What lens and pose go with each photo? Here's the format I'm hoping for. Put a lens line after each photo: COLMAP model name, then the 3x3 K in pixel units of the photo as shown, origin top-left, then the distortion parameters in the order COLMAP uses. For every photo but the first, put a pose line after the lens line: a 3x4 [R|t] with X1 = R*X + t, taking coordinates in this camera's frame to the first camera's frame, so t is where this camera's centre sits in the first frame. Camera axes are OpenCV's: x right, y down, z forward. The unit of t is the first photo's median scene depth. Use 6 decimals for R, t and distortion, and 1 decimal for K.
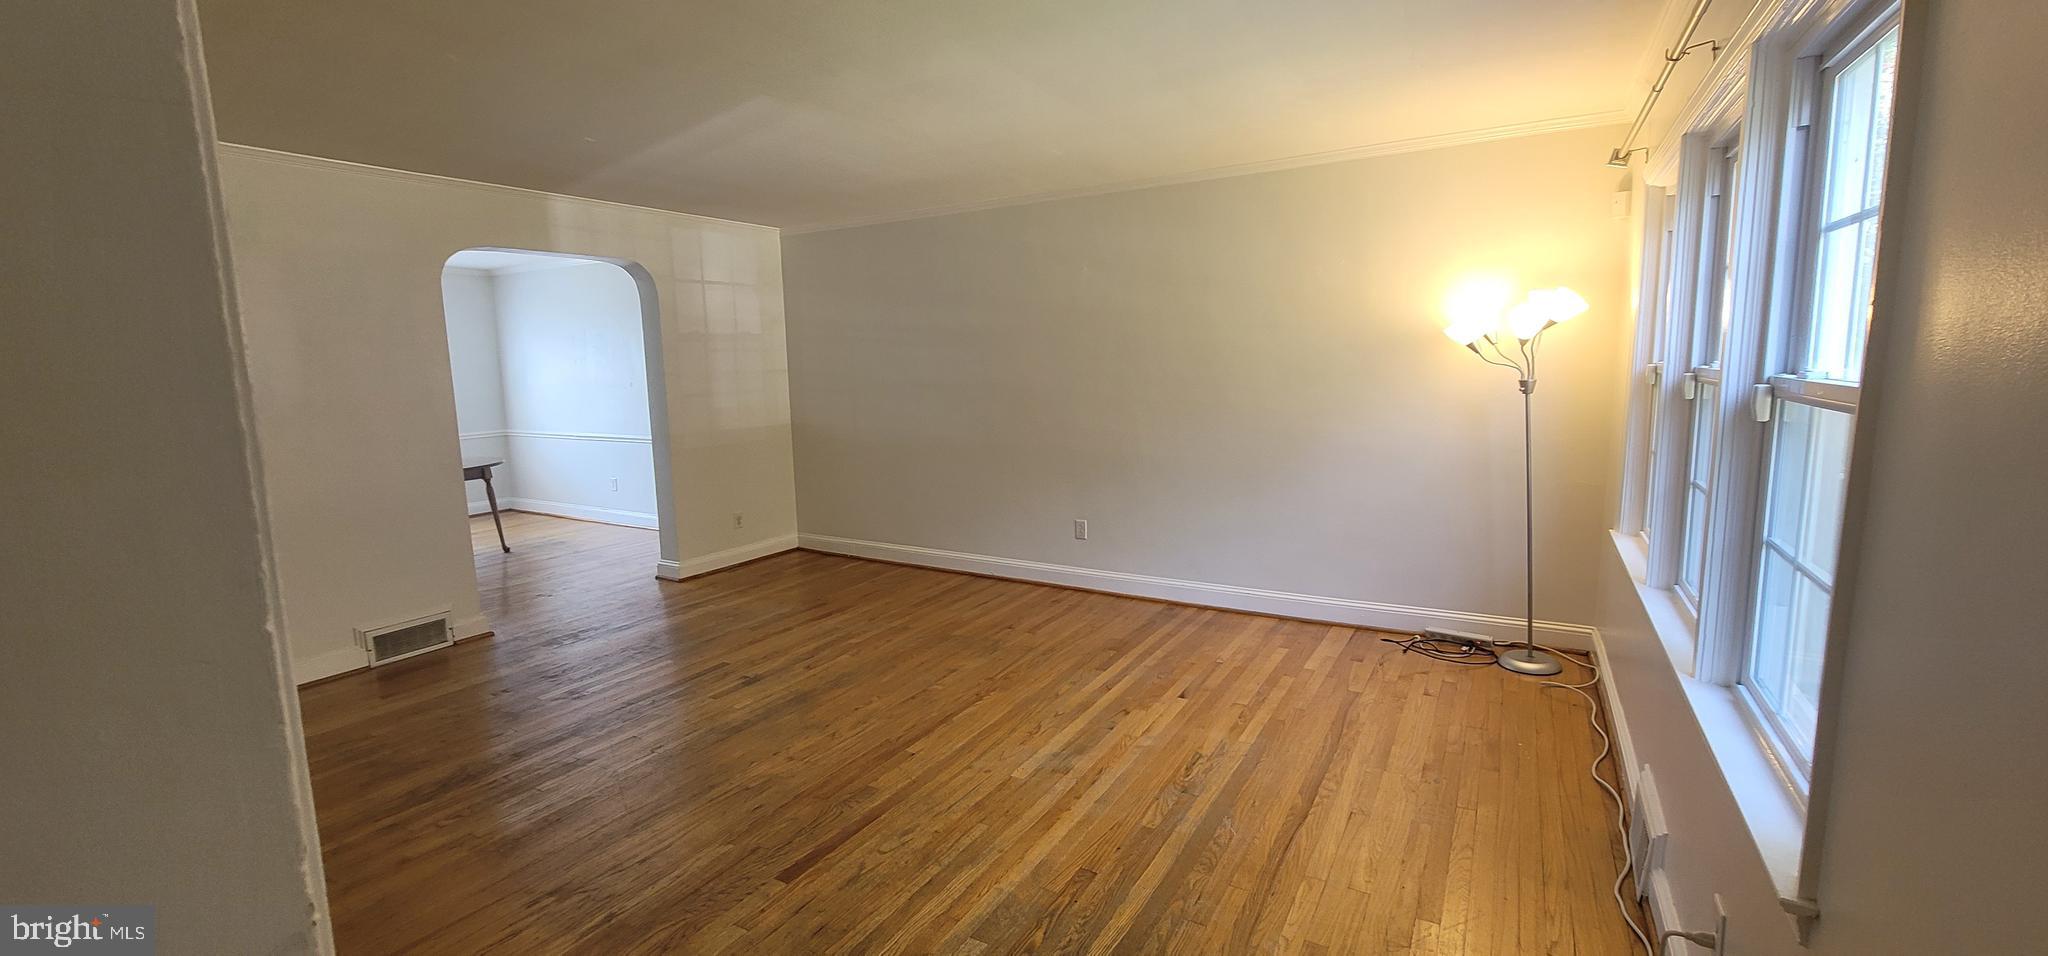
lens RADIAL K [[838.1, 0, 1010.3], [0, 838.1, 476.1], [0, 0, 1]] dist [-0.003710, 0.001659]
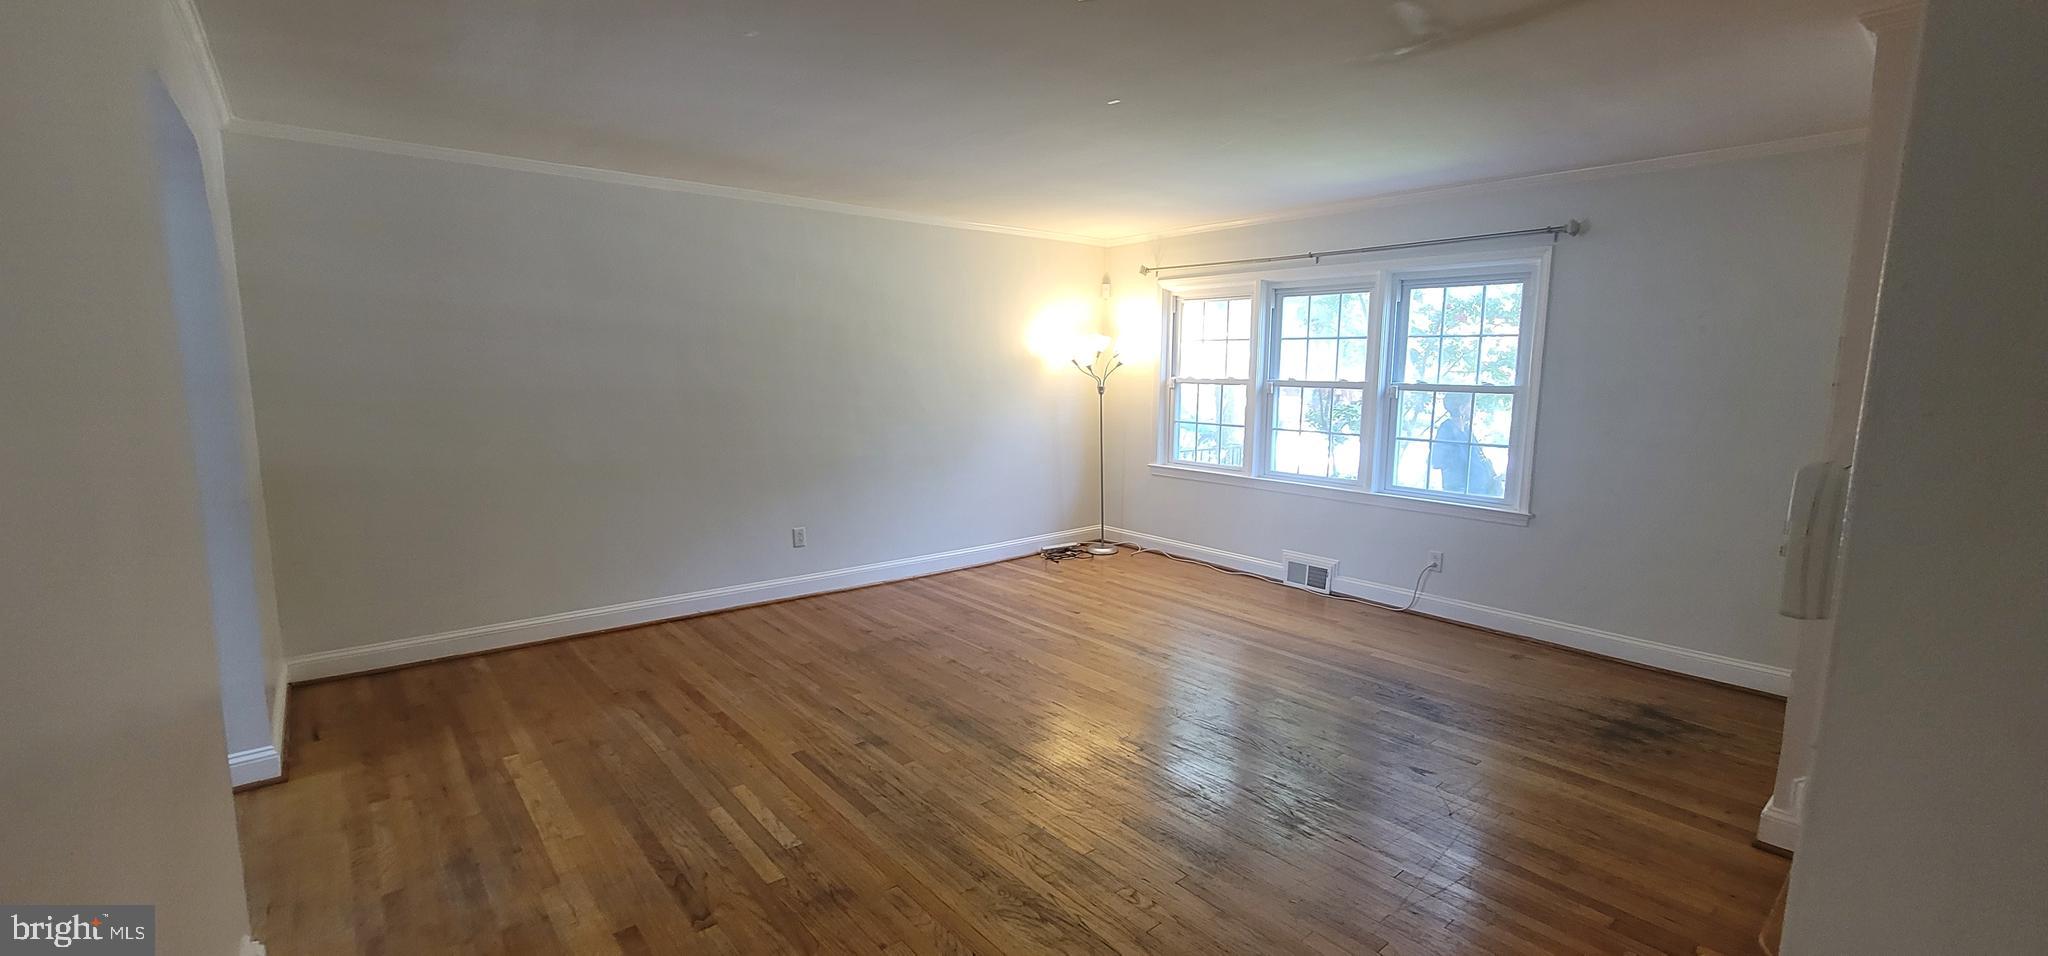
lens RADIAL K [[838.1, 0, 1022.8], [0, 838.1, 462.1], [0, 0, 1]] dist [-0.003710, 0.001659]
pose [[0.317526, -0.083311, 0.944583, -0.938788], [0.111043, 0.992546, 0.050213, -0.056006], [-0.941725, 0.088945, 0.324411, 0.507966]]
